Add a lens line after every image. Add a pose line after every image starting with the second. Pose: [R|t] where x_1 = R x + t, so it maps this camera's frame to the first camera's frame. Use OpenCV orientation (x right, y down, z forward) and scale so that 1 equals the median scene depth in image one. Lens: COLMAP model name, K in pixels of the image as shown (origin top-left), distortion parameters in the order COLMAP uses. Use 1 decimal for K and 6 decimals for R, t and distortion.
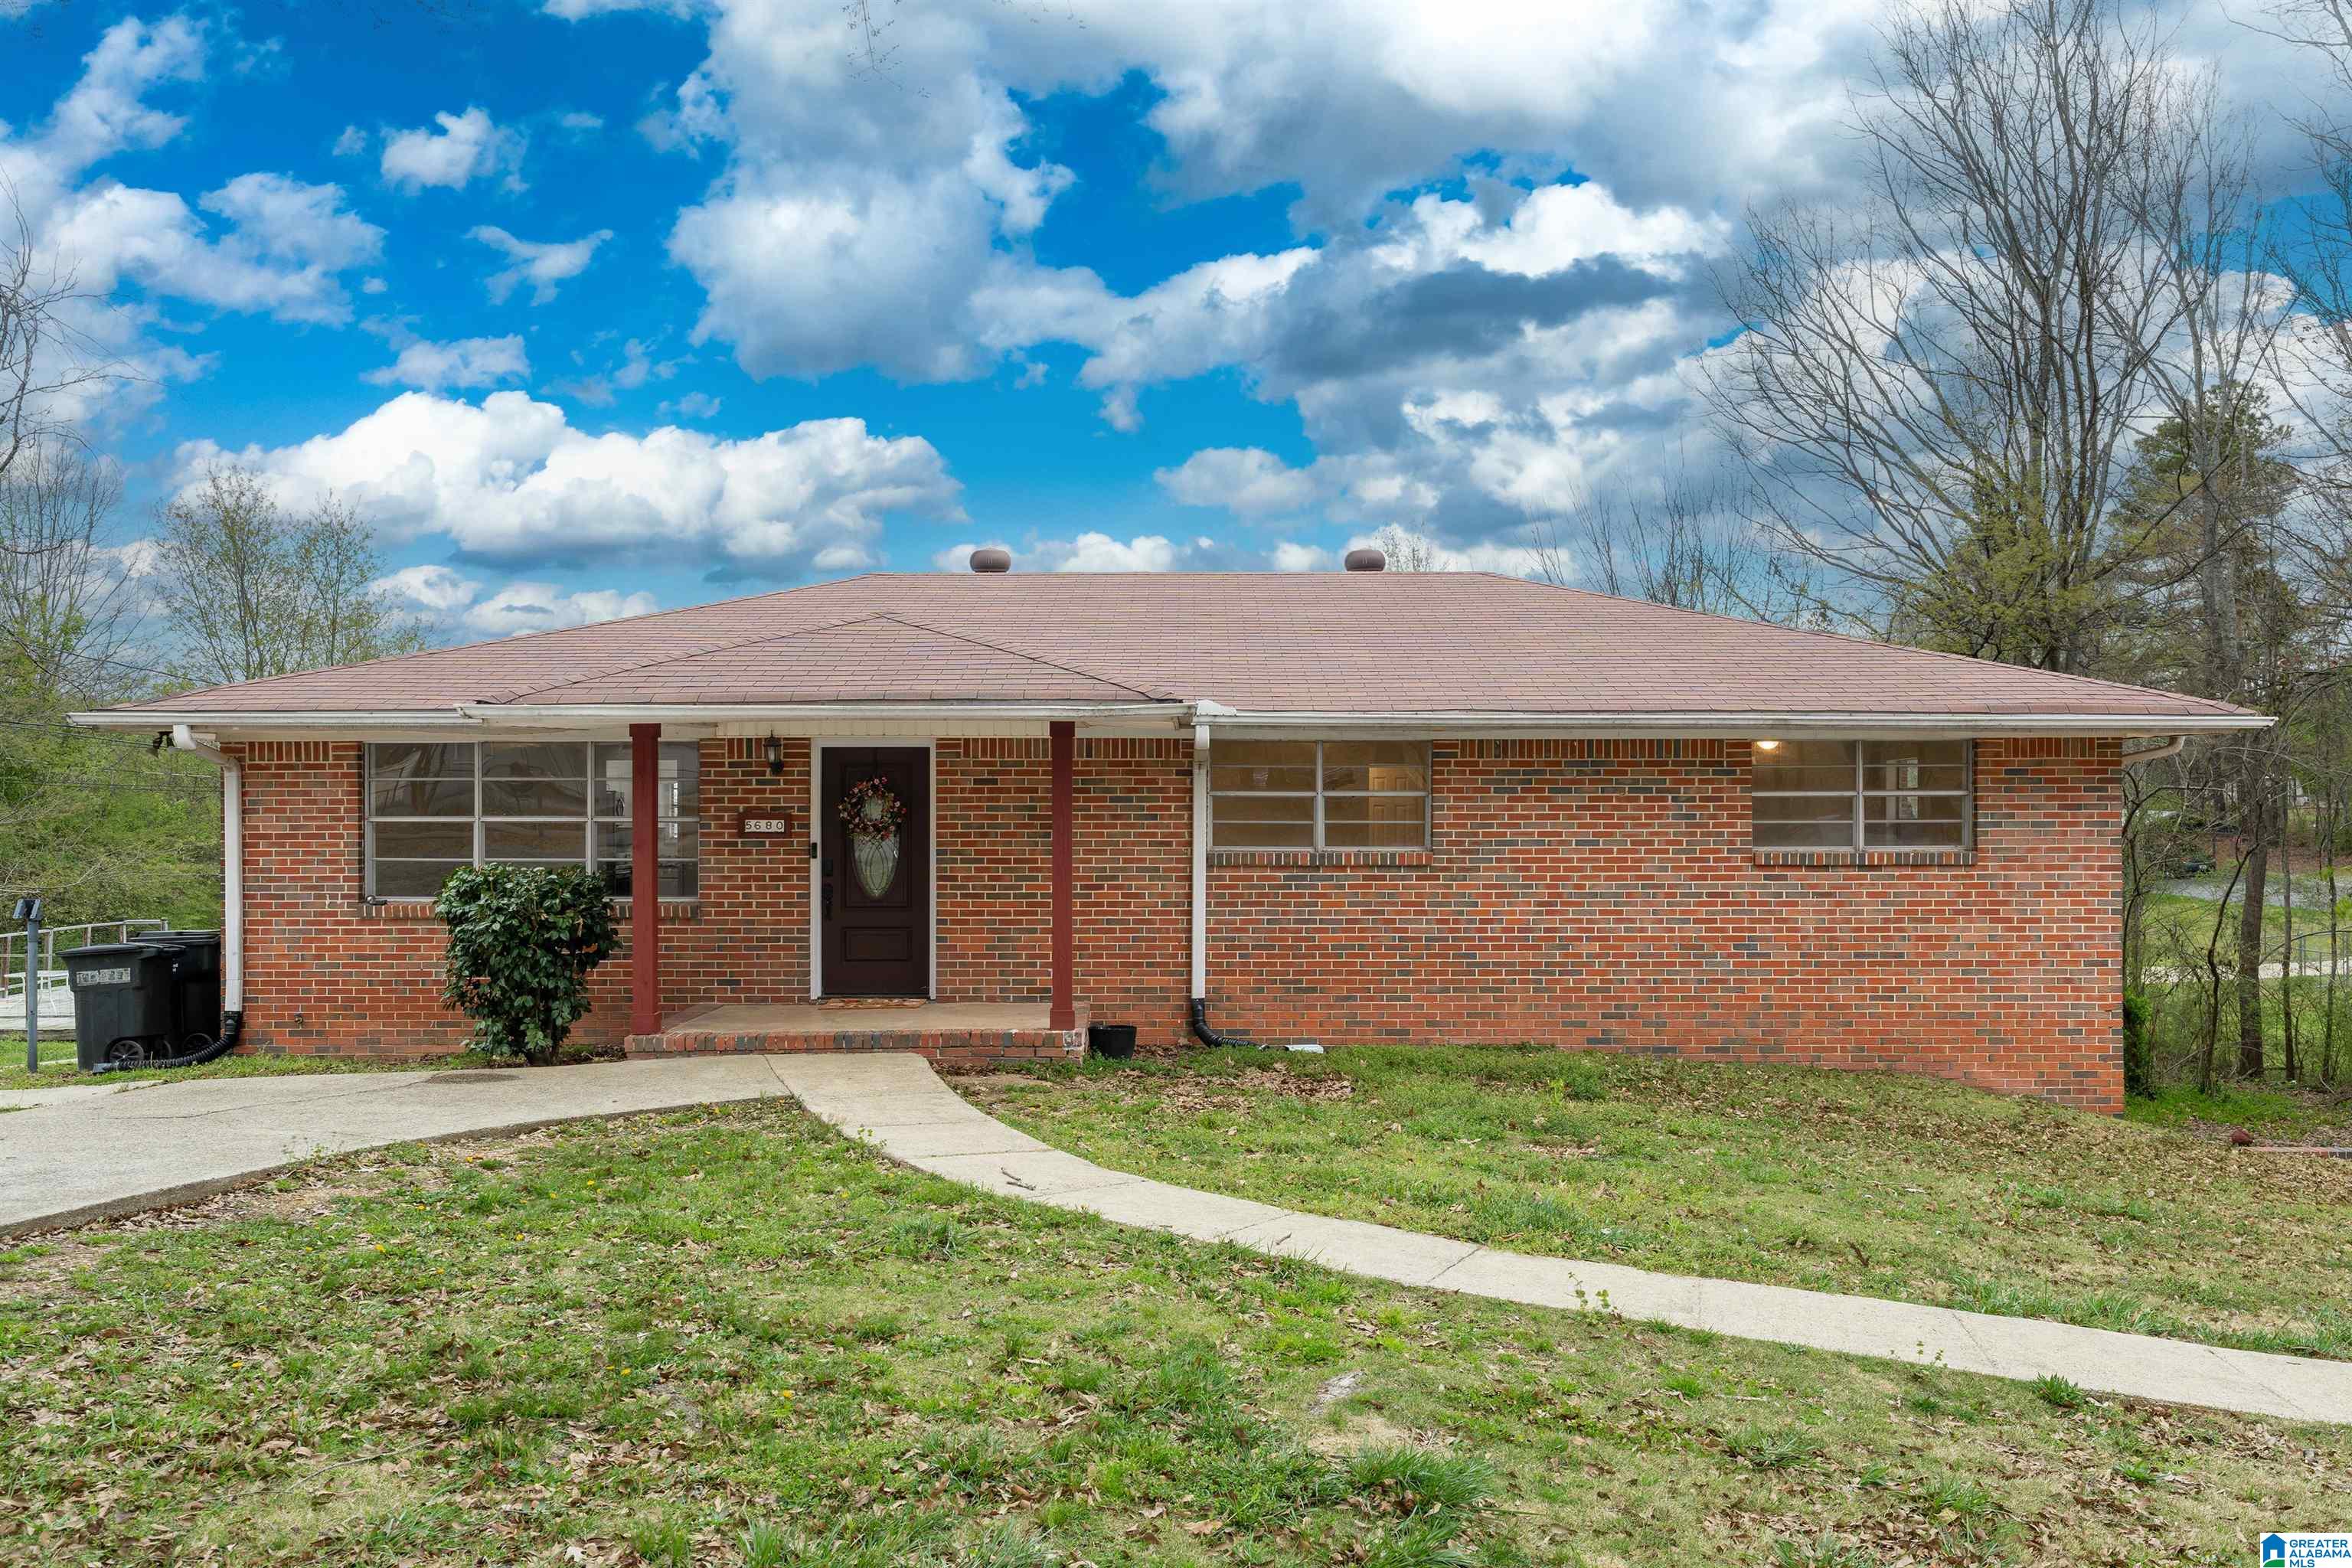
lens RADIAL K [[1656.8, 0, 1169.5], [0, 1656.8, 838.0], [0, 0, 1]] dist [-0.003180, 0.004654]
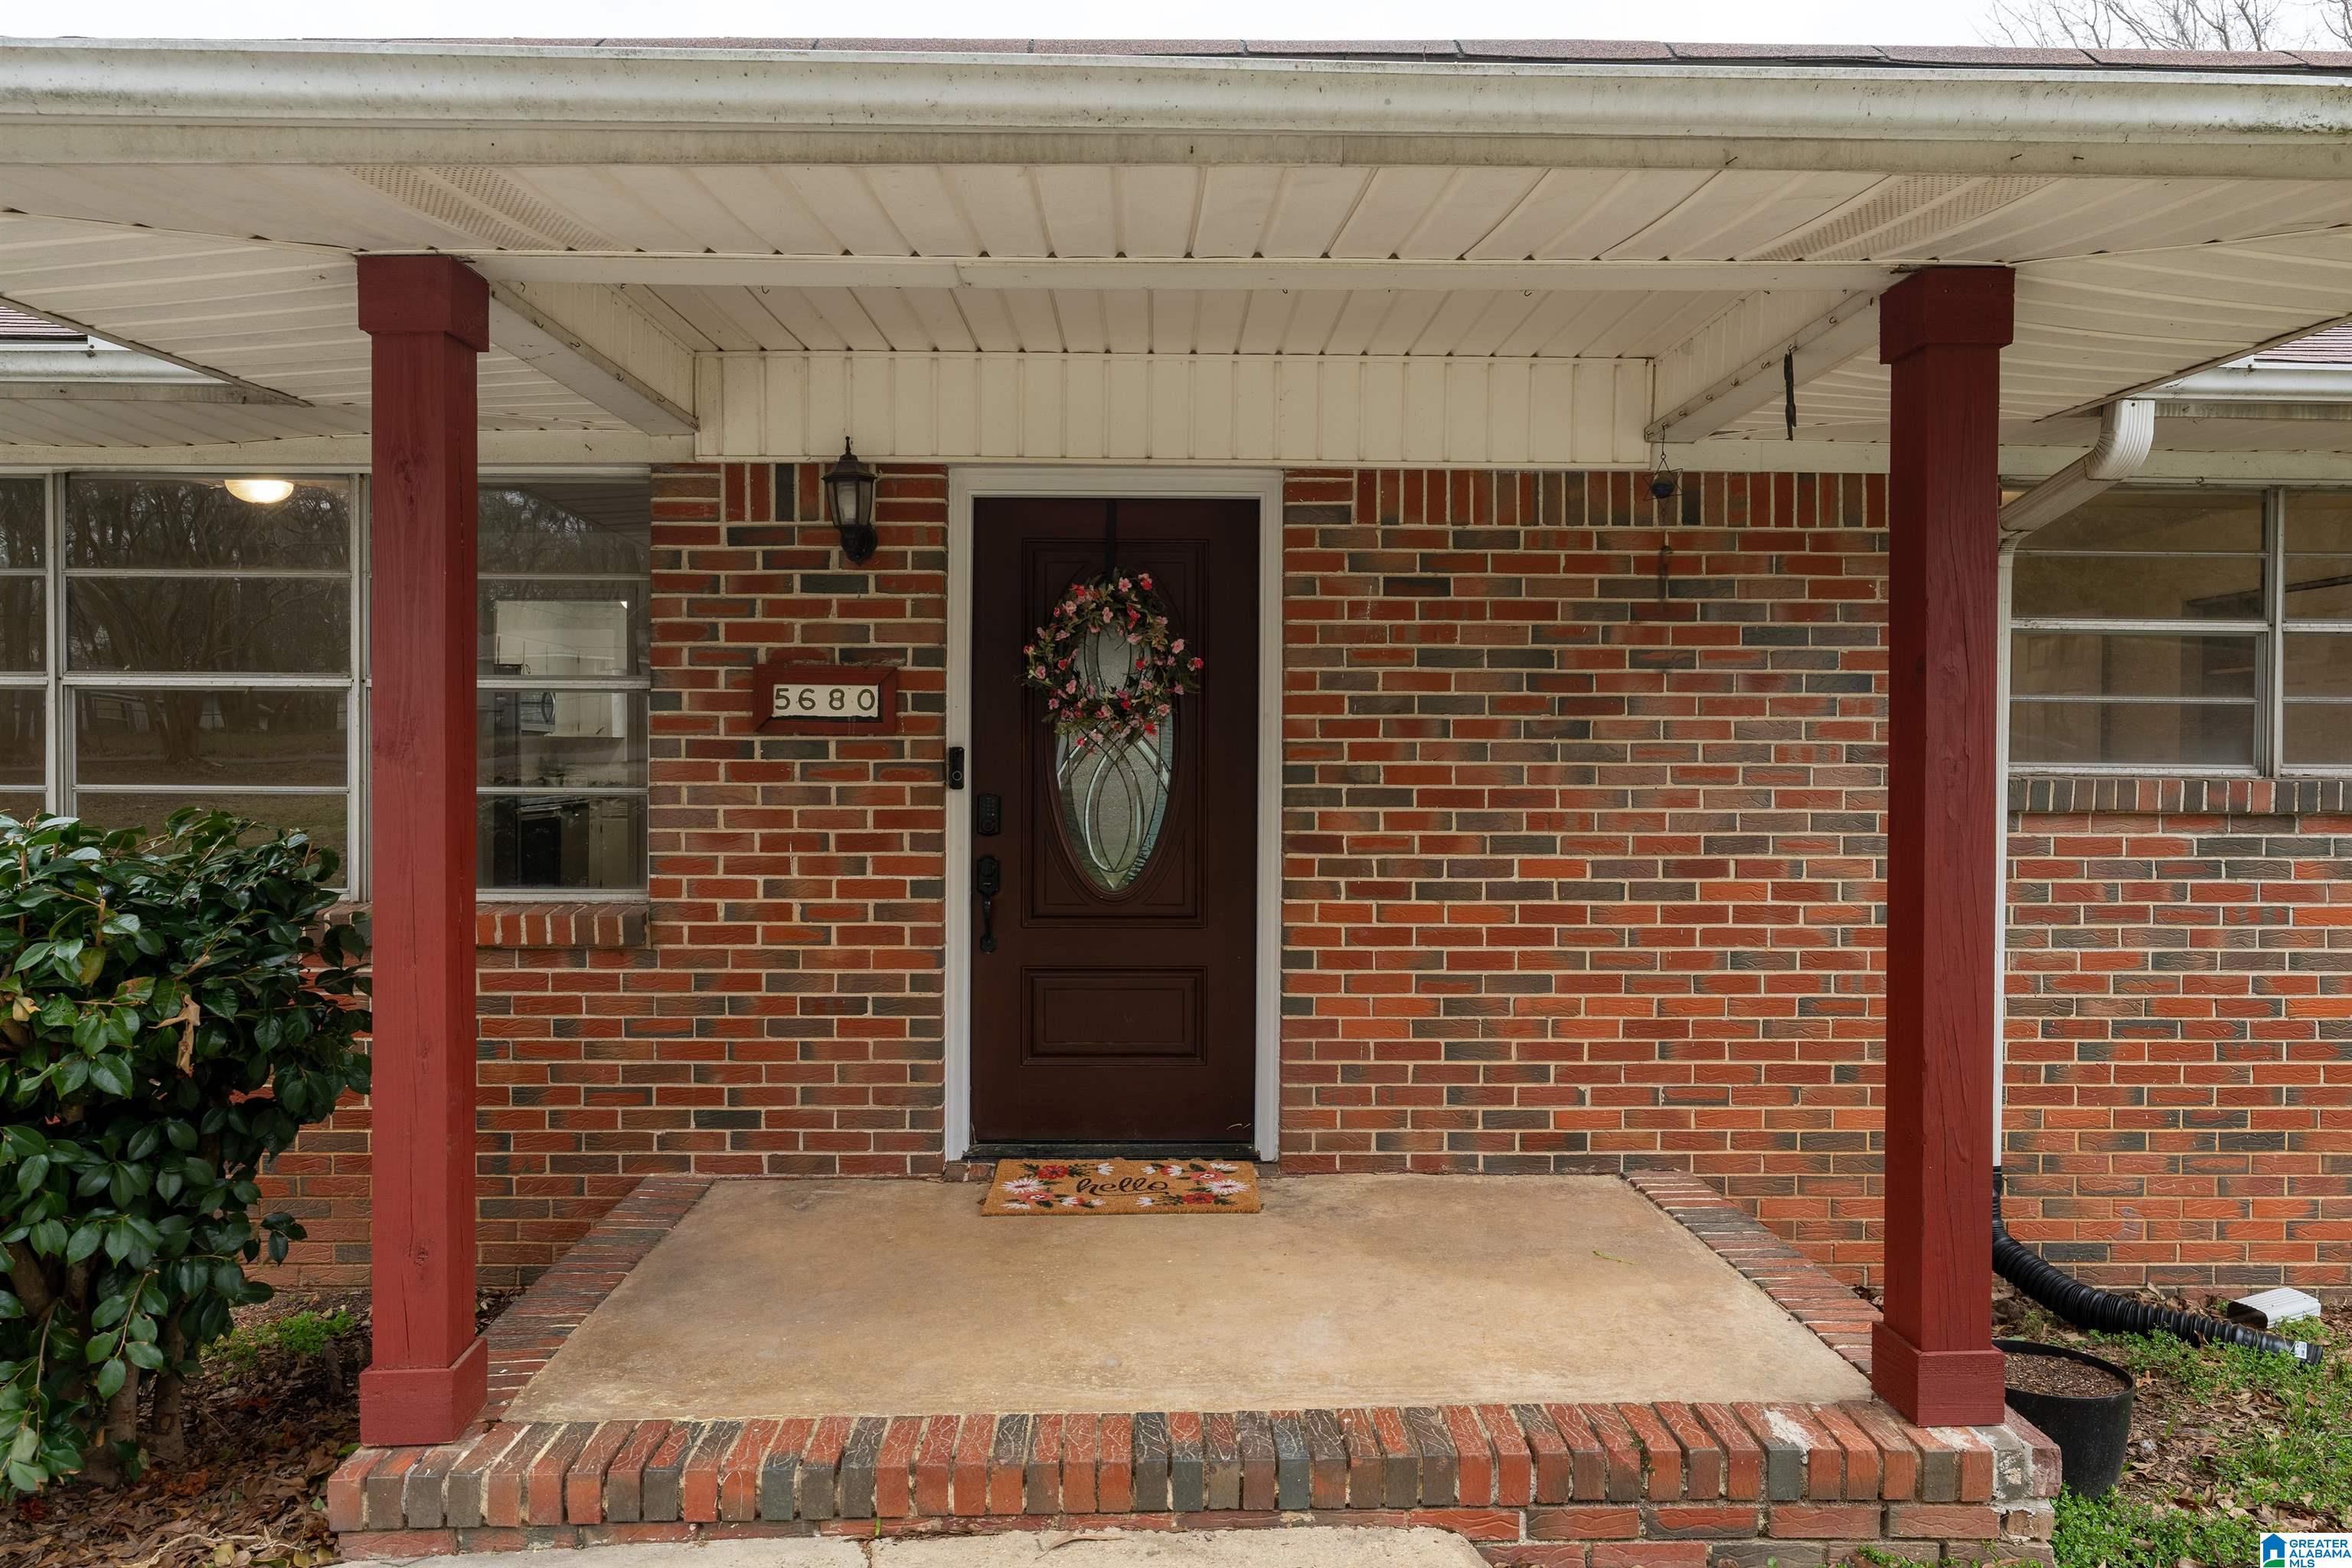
lens RADIAL K [[1656.8, 0, 1182.8], [0, 1656.8, 780.8], [0, 0, 1]] dist [-0.003180, 0.004654]
pose [[0.999913, 0.004548, 0.012388, -0.168308], [-0.004648, 0.999957, 0.008020, 0.007268], [-0.012351, -0.008077, 0.999891, 0.625585]]
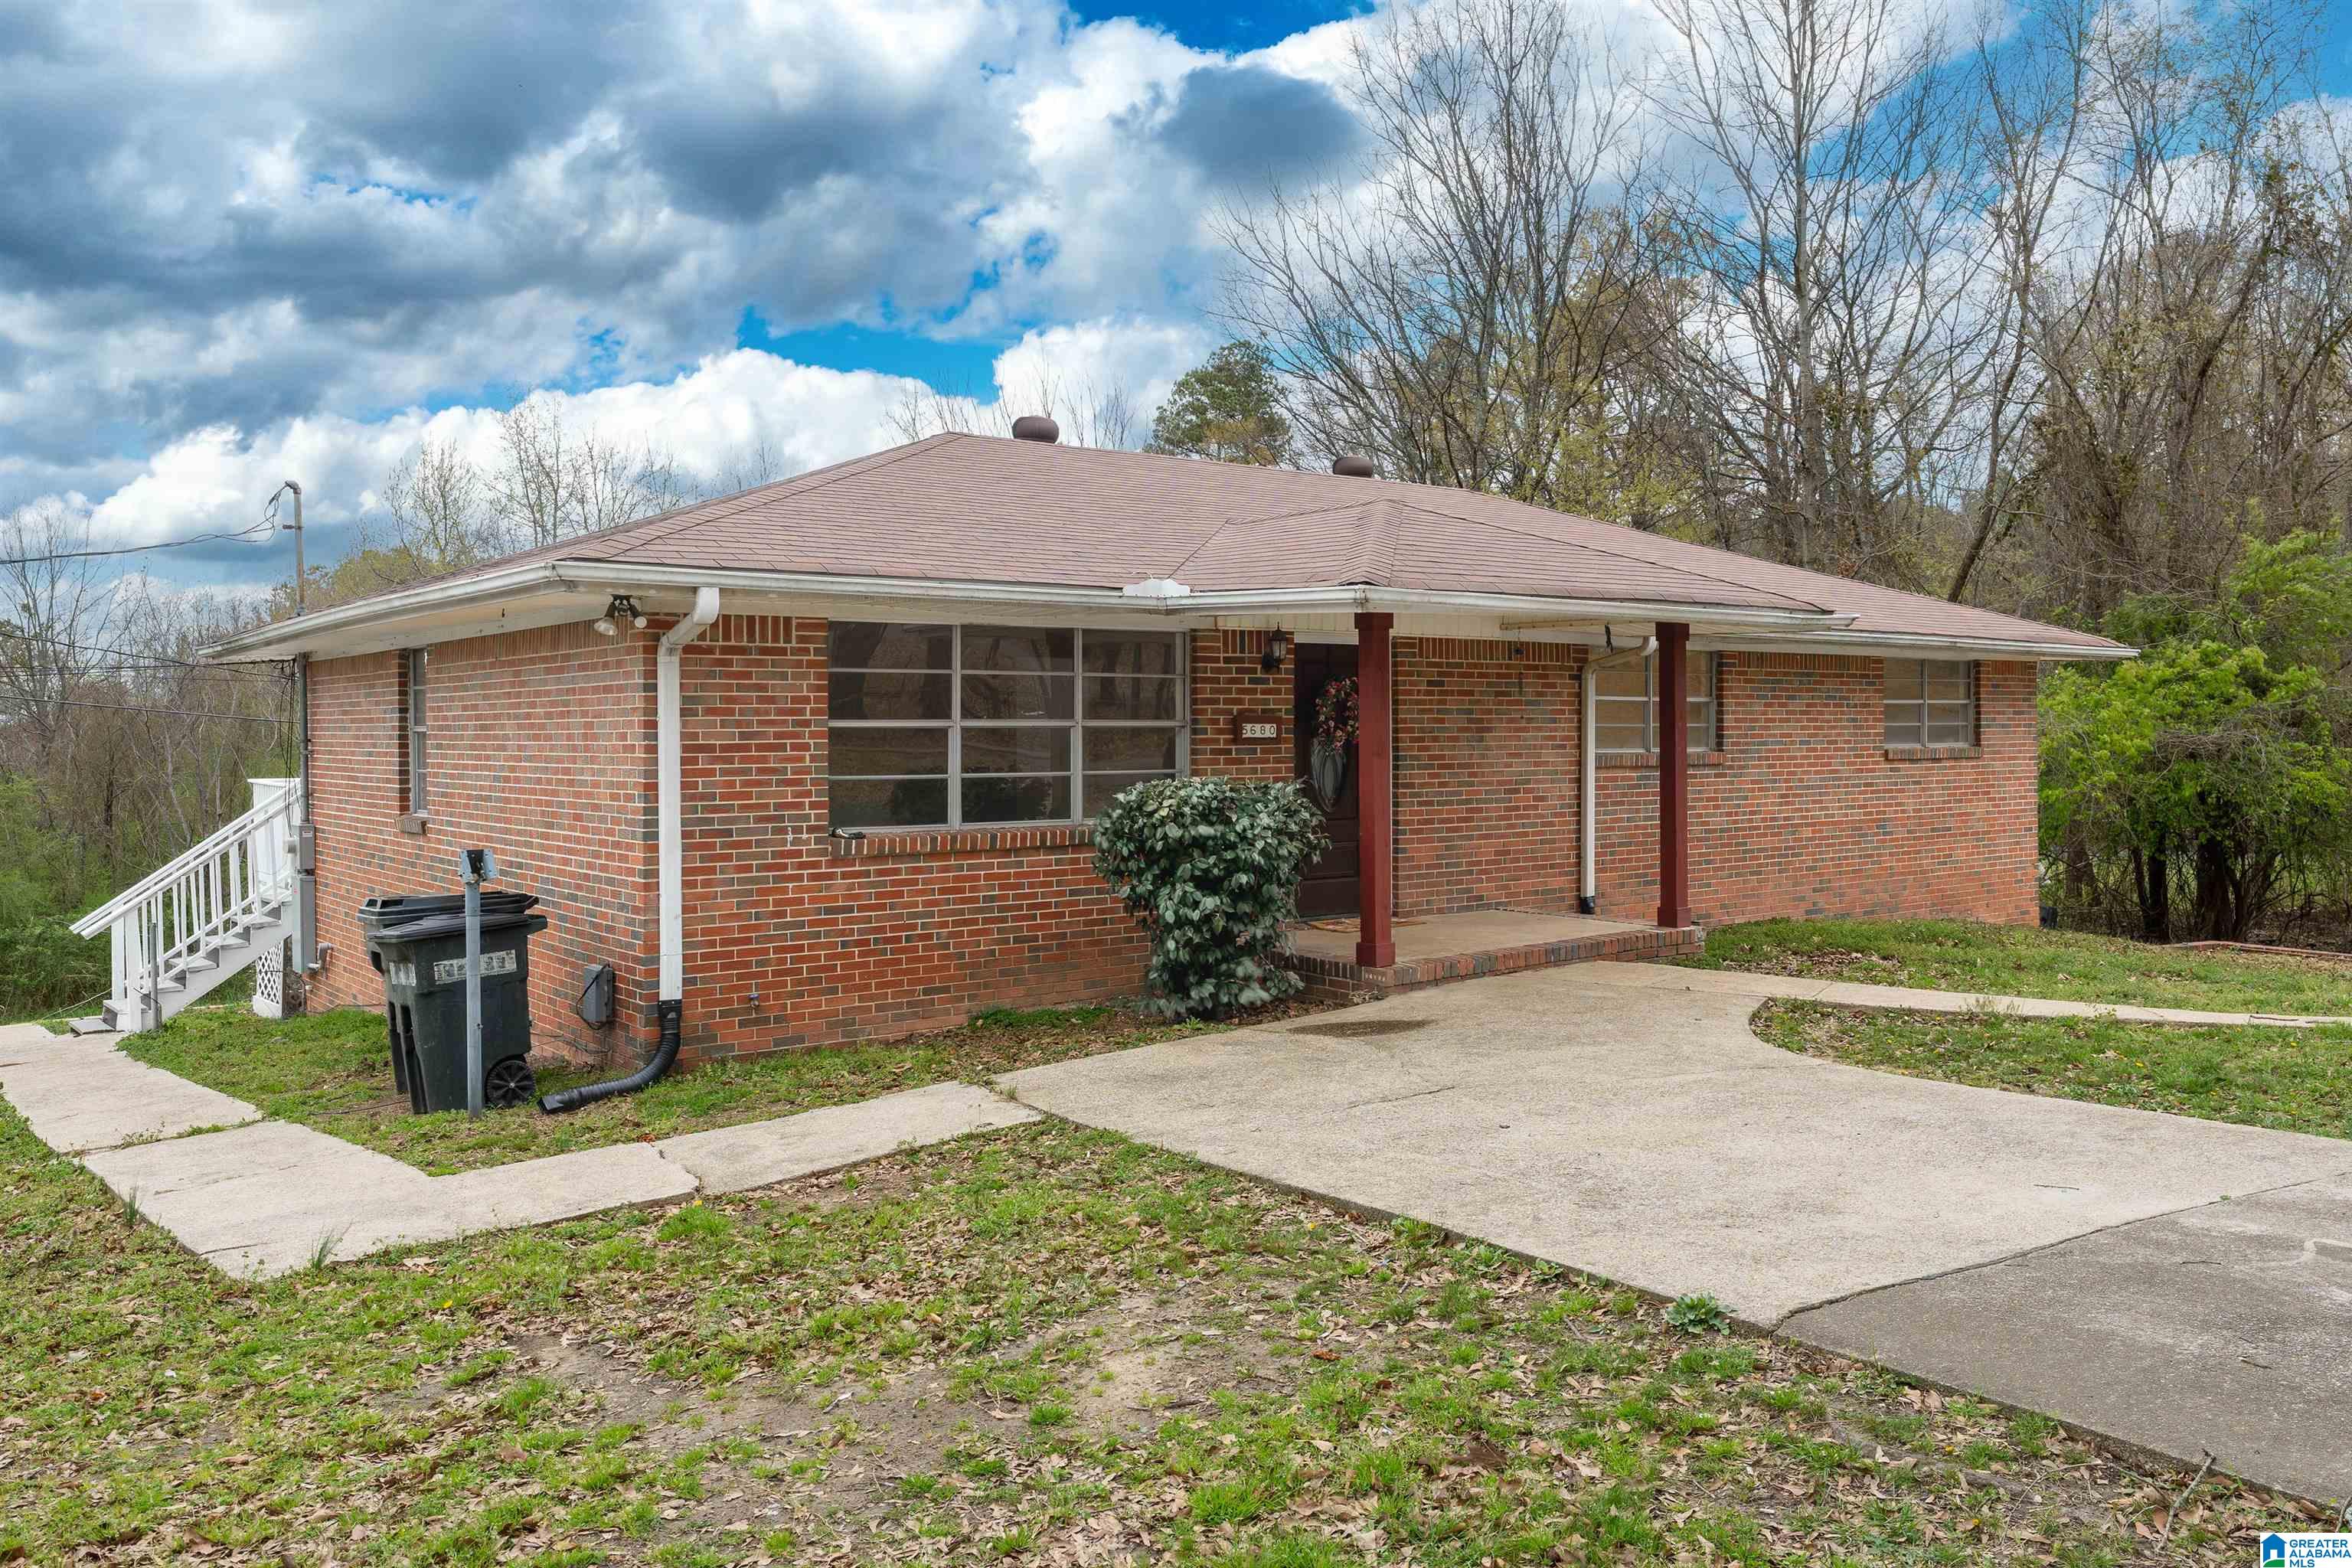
lens RADIAL K [[1715.5, 0, 1186.1], [0, 1715.5, 771.5], [0, 0, 1]] dist [0.007814, 0.001015]
pose [[0.804507, -0.017996, 0.593671, -0.814024], [0.013484, 0.999837, 0.012036, 0.002863], [-0.593791, -0.001678, 0.804618, 0.289963]]
